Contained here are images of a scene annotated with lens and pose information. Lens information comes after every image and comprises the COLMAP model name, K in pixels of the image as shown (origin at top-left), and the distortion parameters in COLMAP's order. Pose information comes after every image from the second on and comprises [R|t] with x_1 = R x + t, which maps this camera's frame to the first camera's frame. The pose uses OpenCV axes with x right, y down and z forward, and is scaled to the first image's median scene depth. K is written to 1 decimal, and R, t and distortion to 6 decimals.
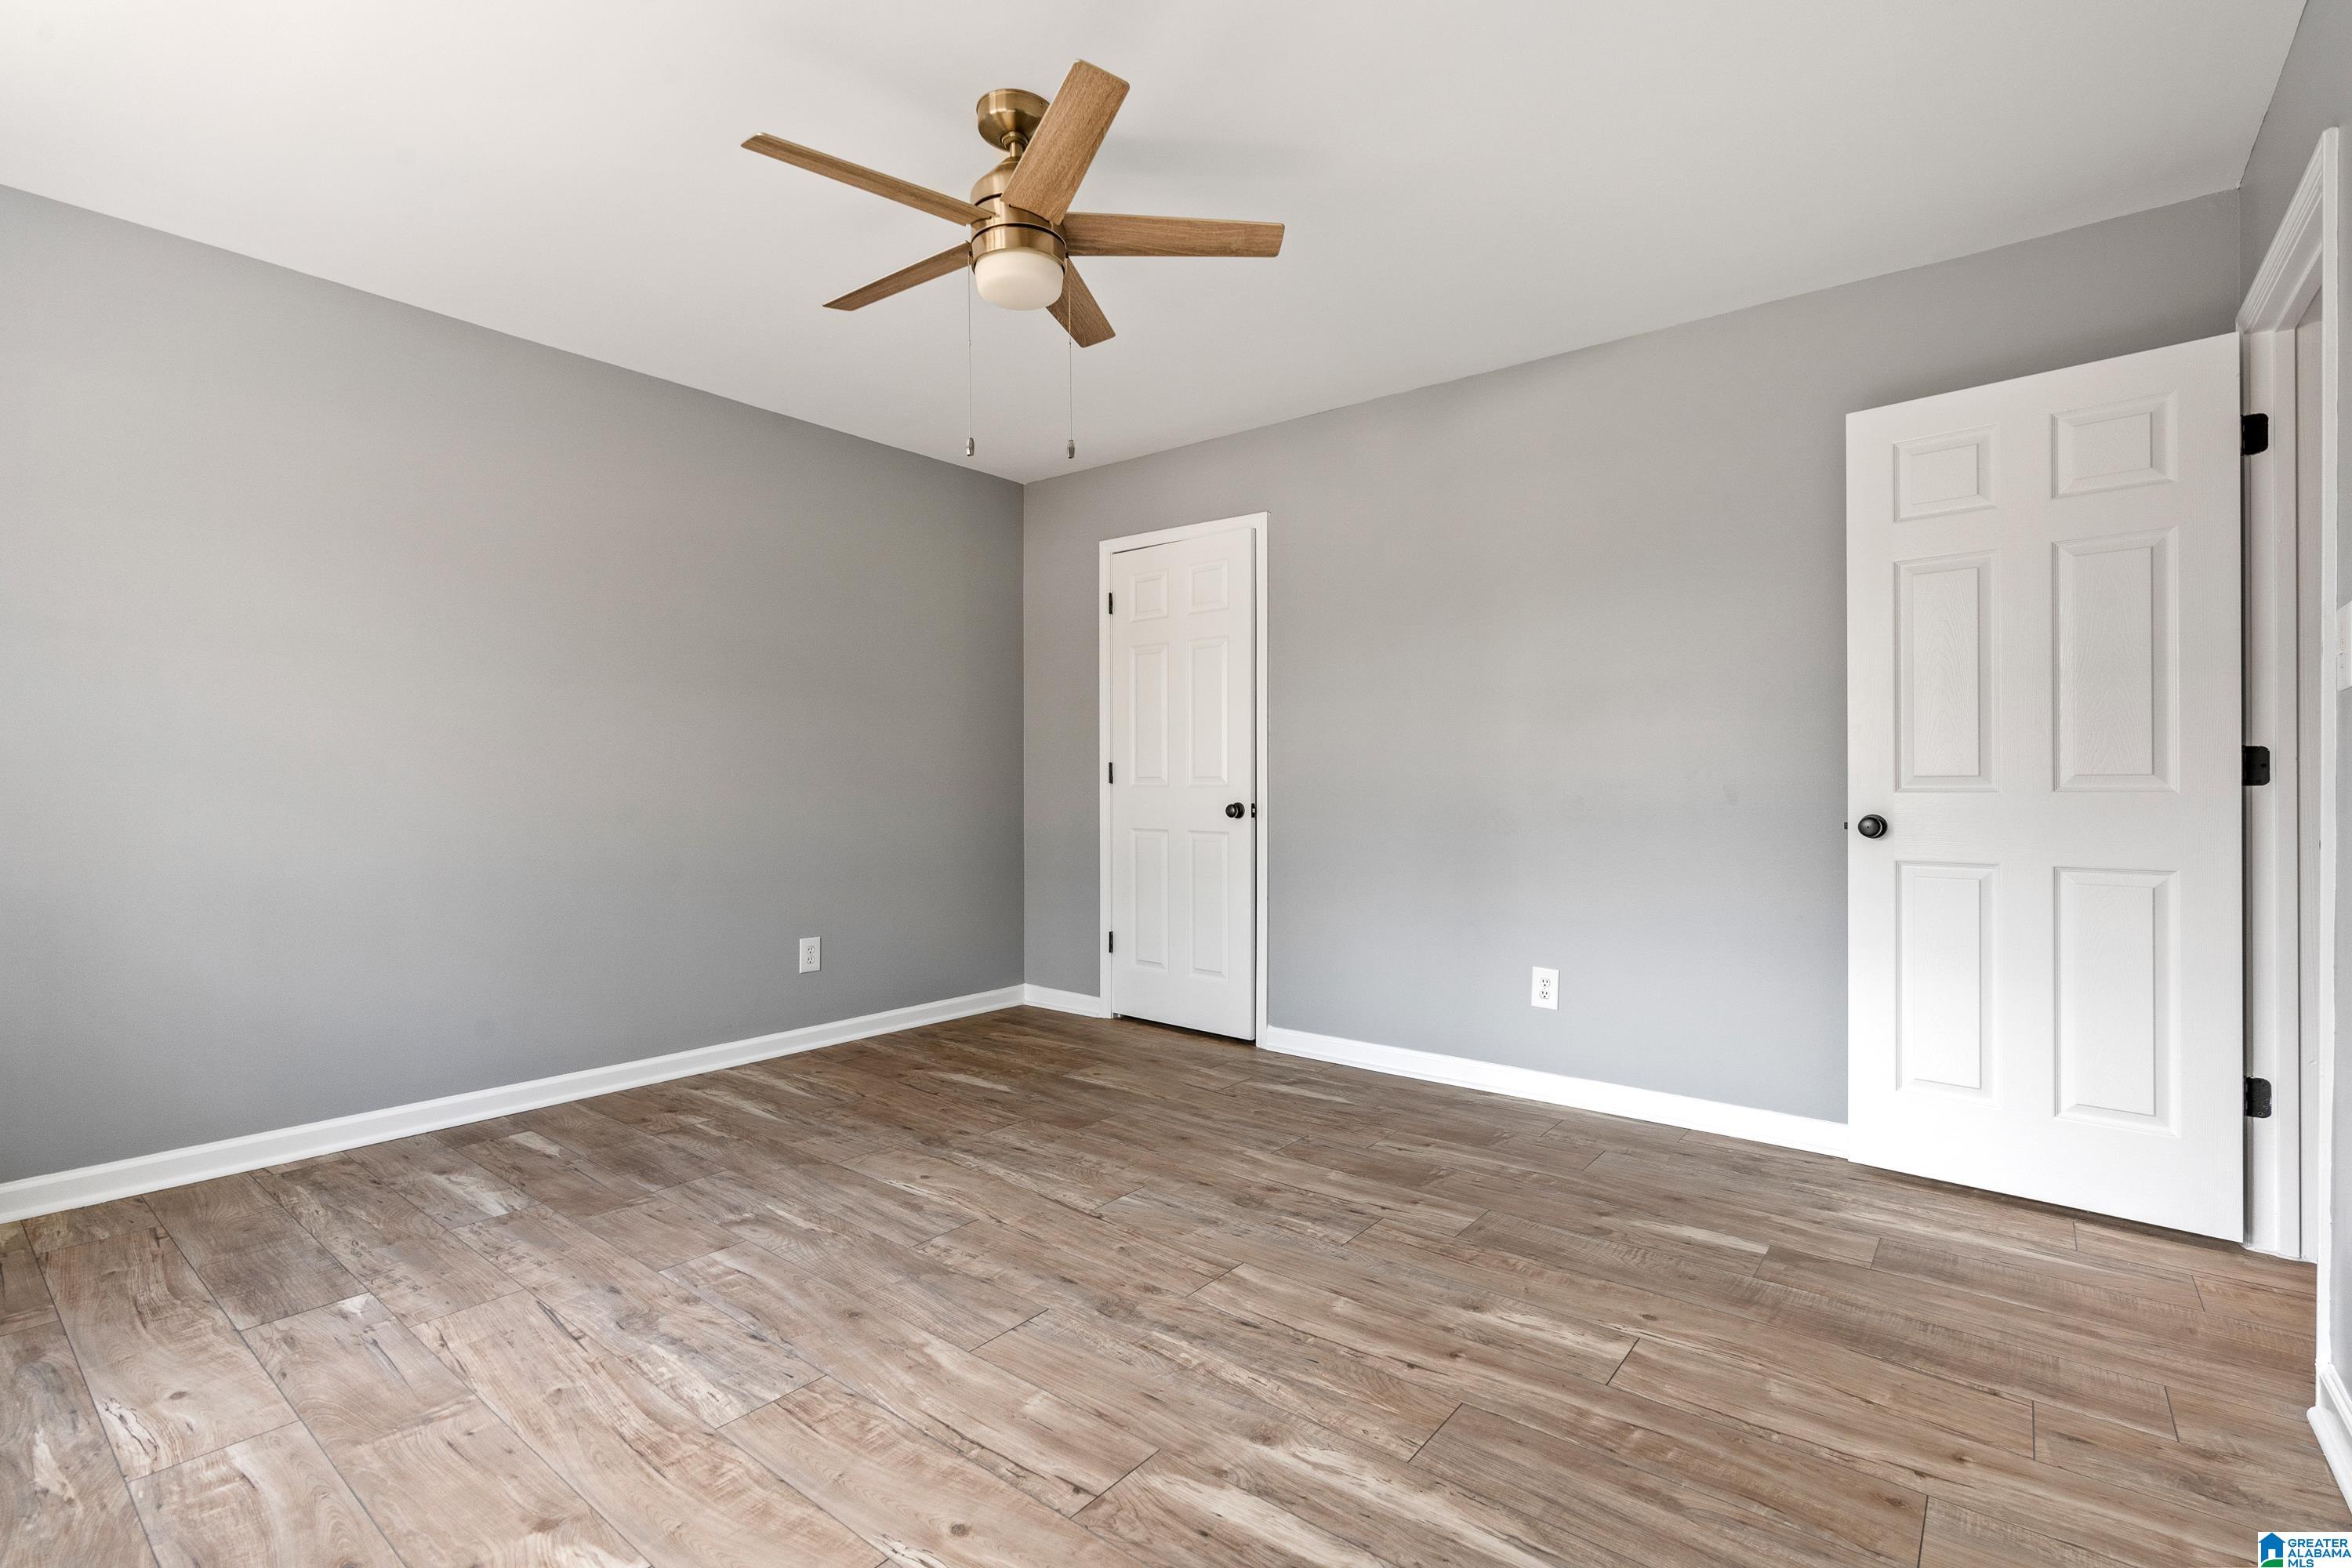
lens RADIAL K [[1066.2, 0, 1176.0], [0, 1066.2, 784.0], [0, 0, 1]] dist [-0.005687, 0.000834]
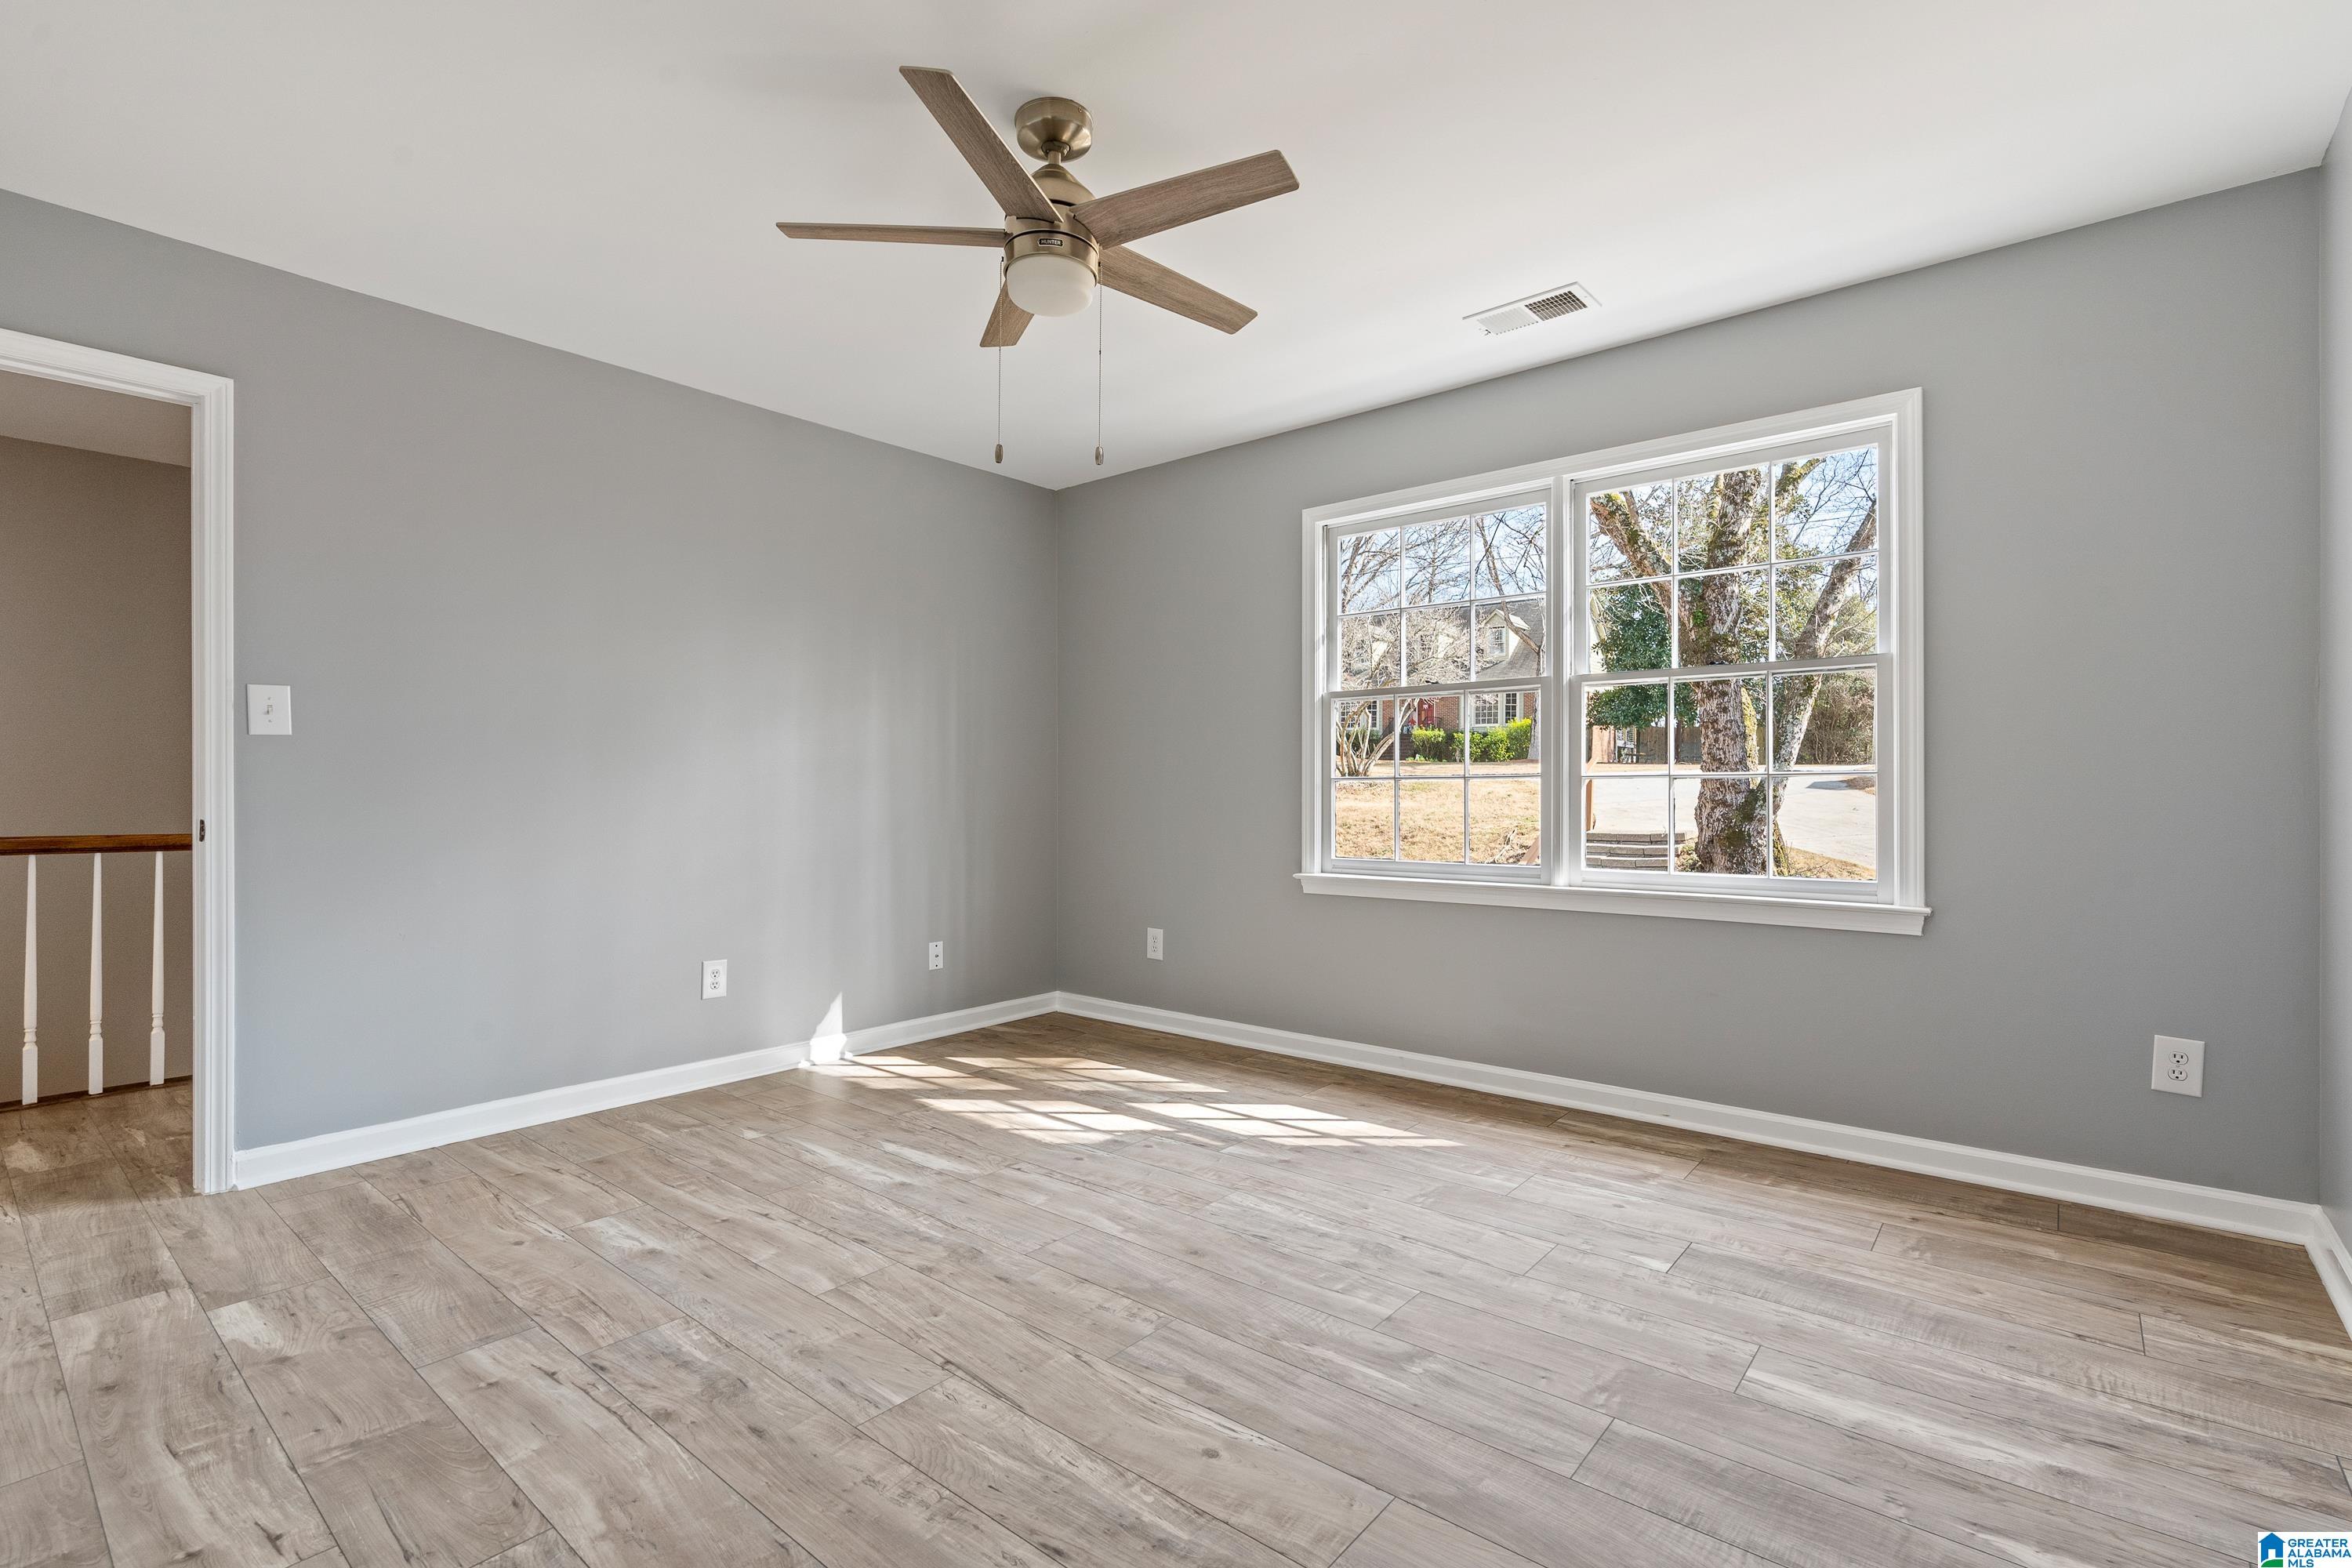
lens RADIAL K [[1066.2, 0, 1176.0], [0, 1066.2, 784.0], [0, 0, 1]] dist [-0.005687, 0.000834]
pose [[-0.999706, -0.000062, 0.024254, -0.281877], [-0.000260, 0.999967, -0.008172, 0.001180], [-0.024253, -0.008176, -0.999672, 1.951910]]
